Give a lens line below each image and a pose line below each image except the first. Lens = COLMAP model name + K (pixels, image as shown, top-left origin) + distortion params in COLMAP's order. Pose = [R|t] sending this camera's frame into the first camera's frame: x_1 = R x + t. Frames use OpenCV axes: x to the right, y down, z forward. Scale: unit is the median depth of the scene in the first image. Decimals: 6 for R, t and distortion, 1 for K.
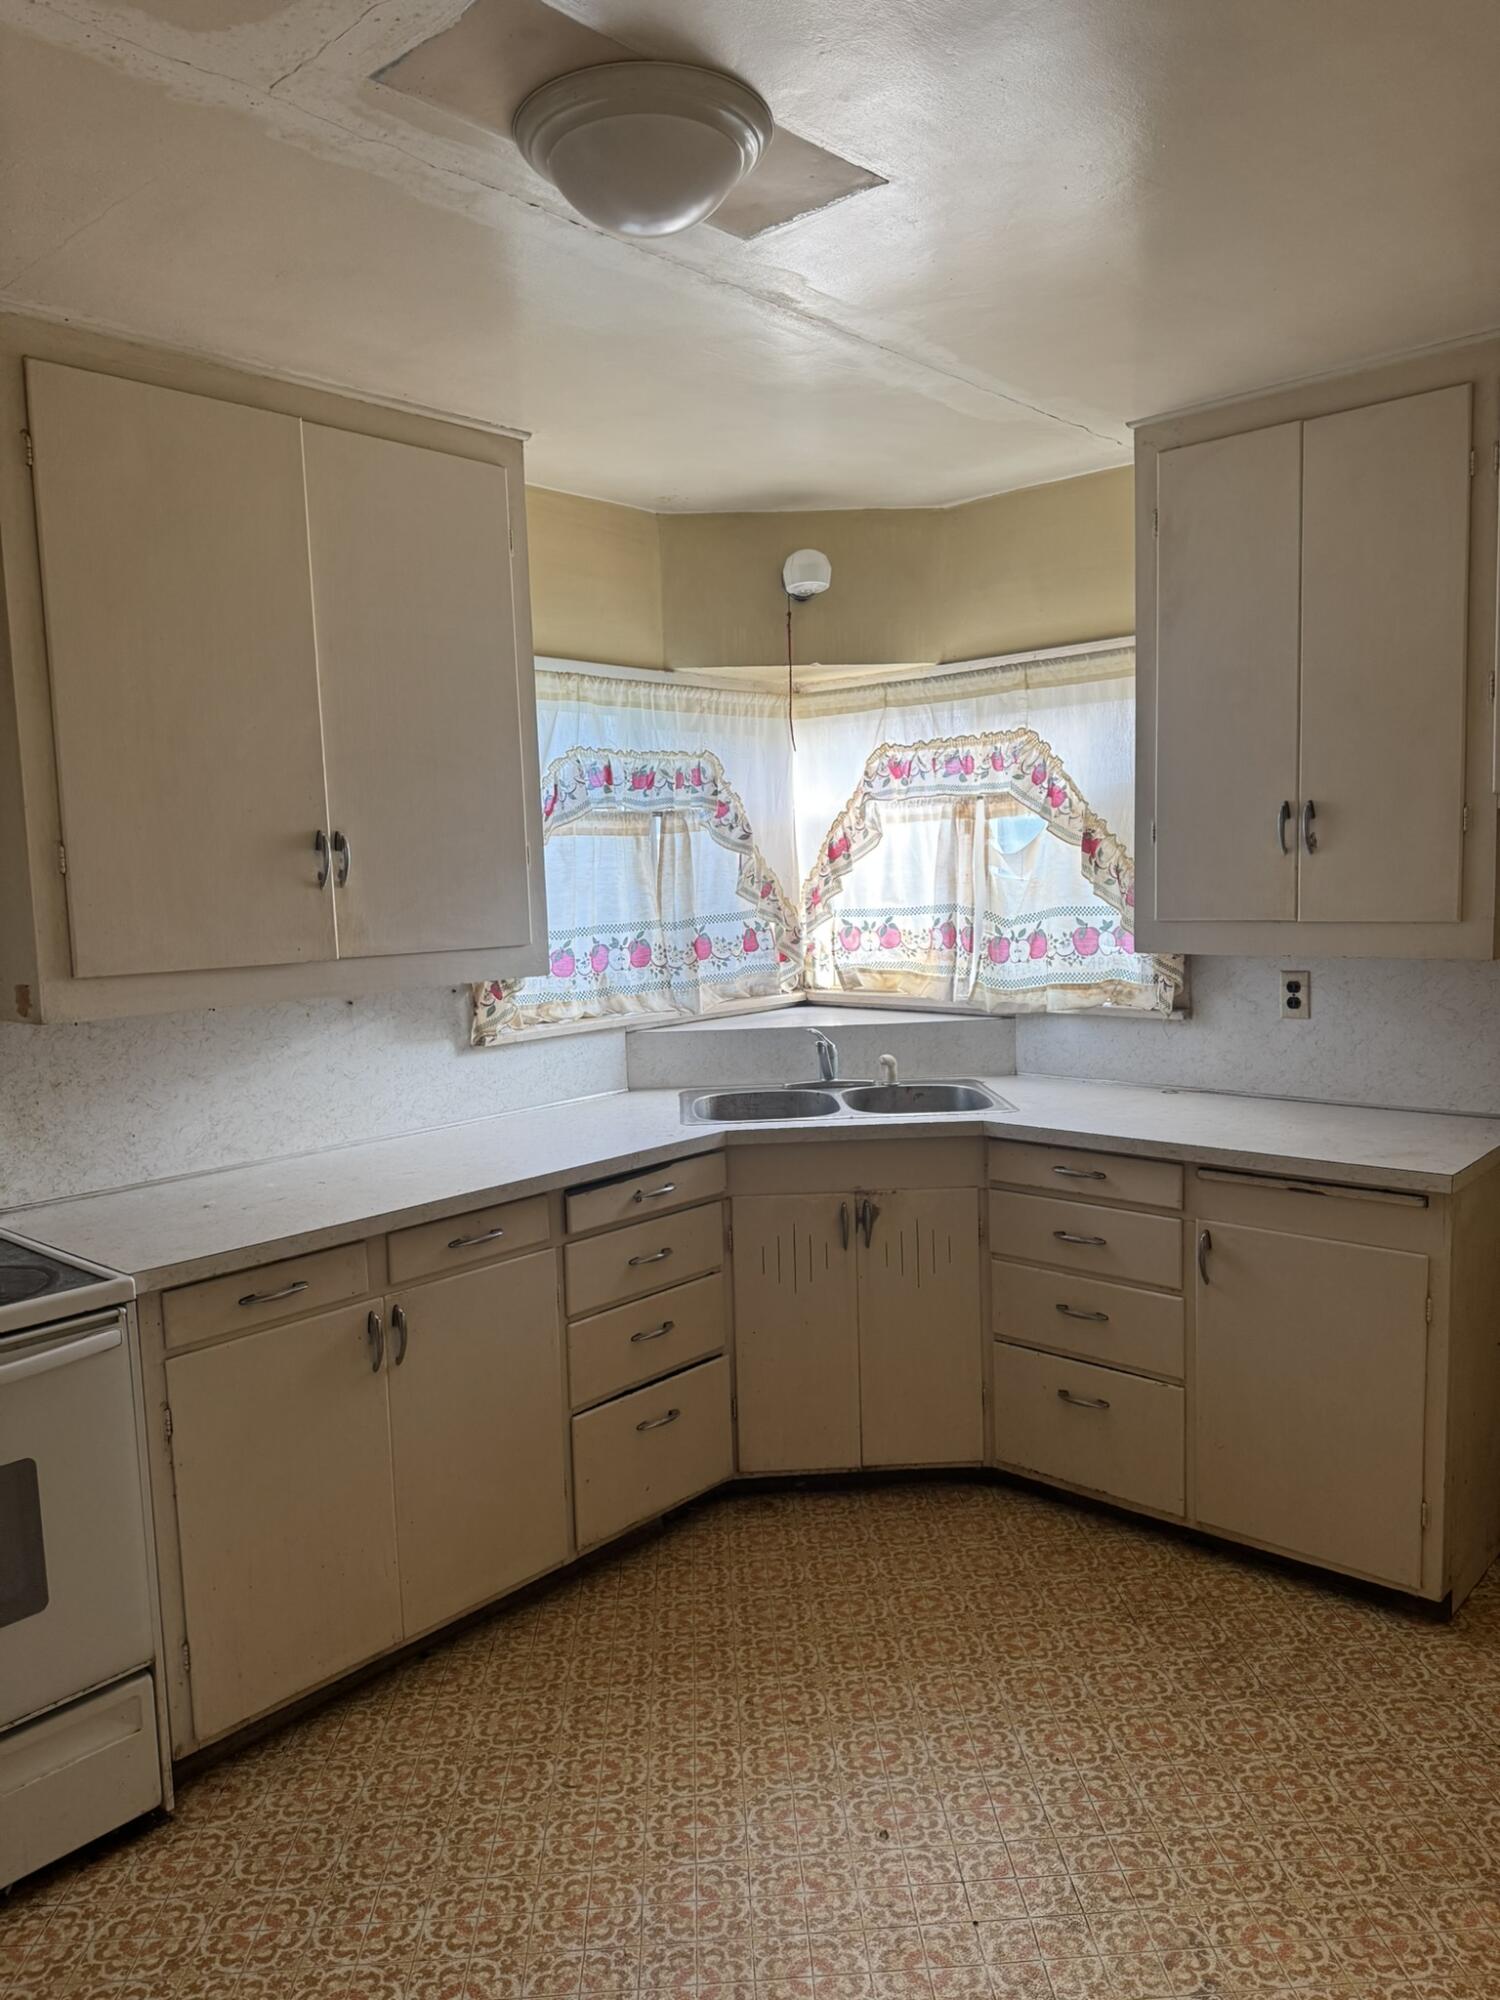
lens RADIAL K [[1412.5, 0, 749.2], [0, 1412.5, 1019.2], [0, 0, 1]] dist [0.154050, -0.176578]
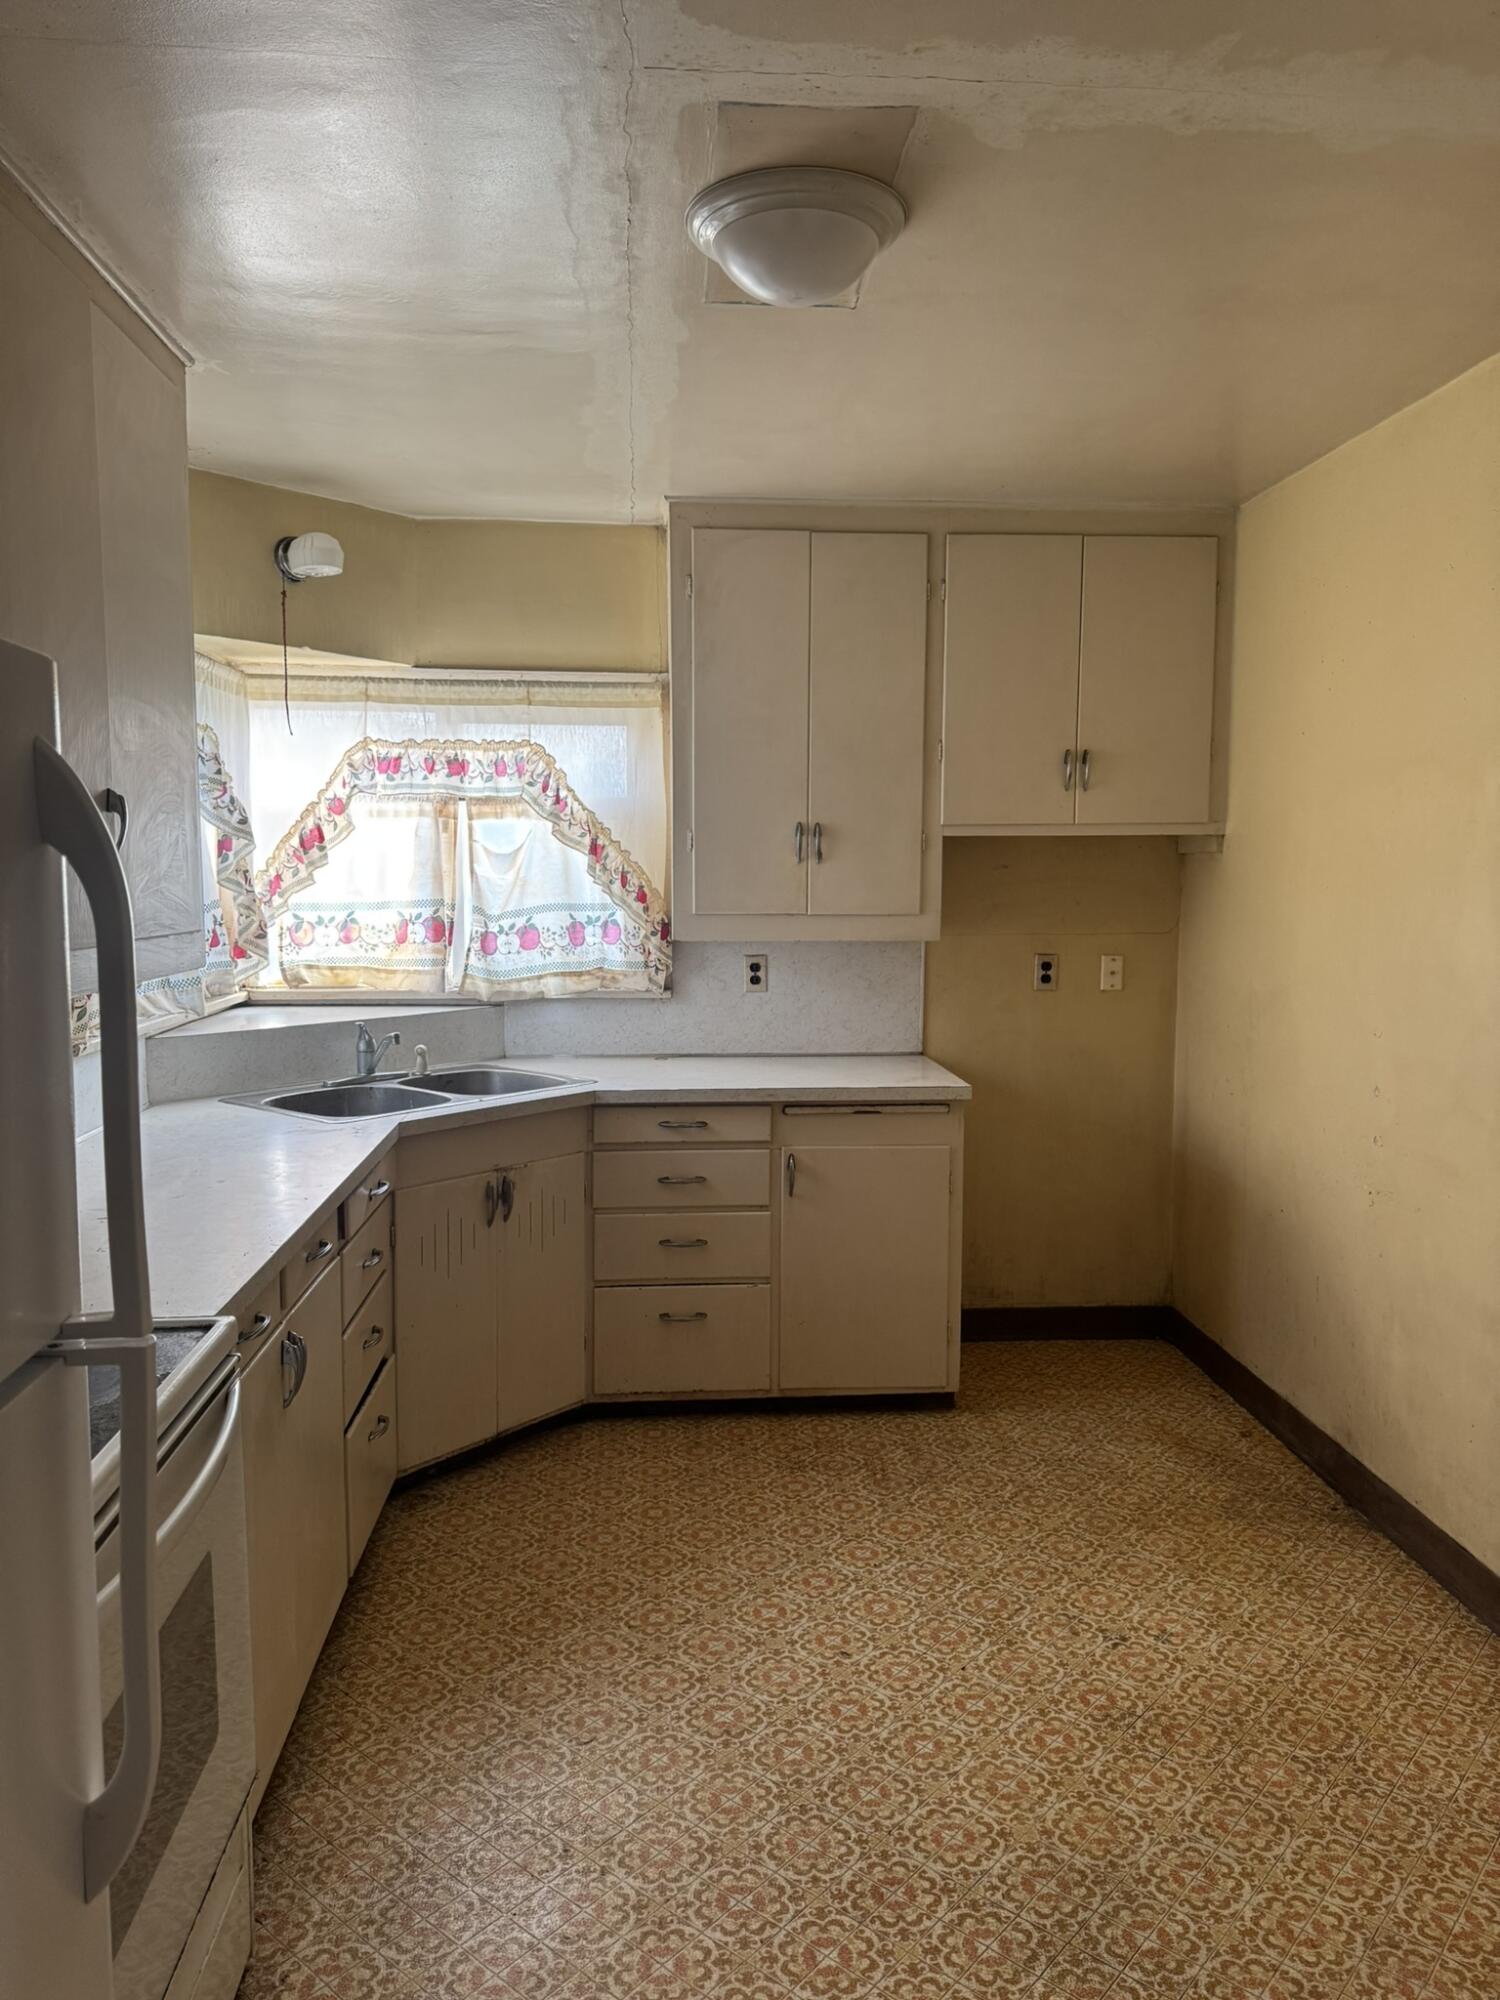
lens RADIAL K [[1415.0, 0, 750.6], [0, 1415.0, 1018.1], [0, 0, 1]] dist [0.138502, -0.194281]
pose [[0.680531, -0.044404, 0.731373, -0.496239], [0.056012, 0.998394, 0.008498, 0.010493], [-0.730575, 0.035183, 0.681925, 0.128914]]
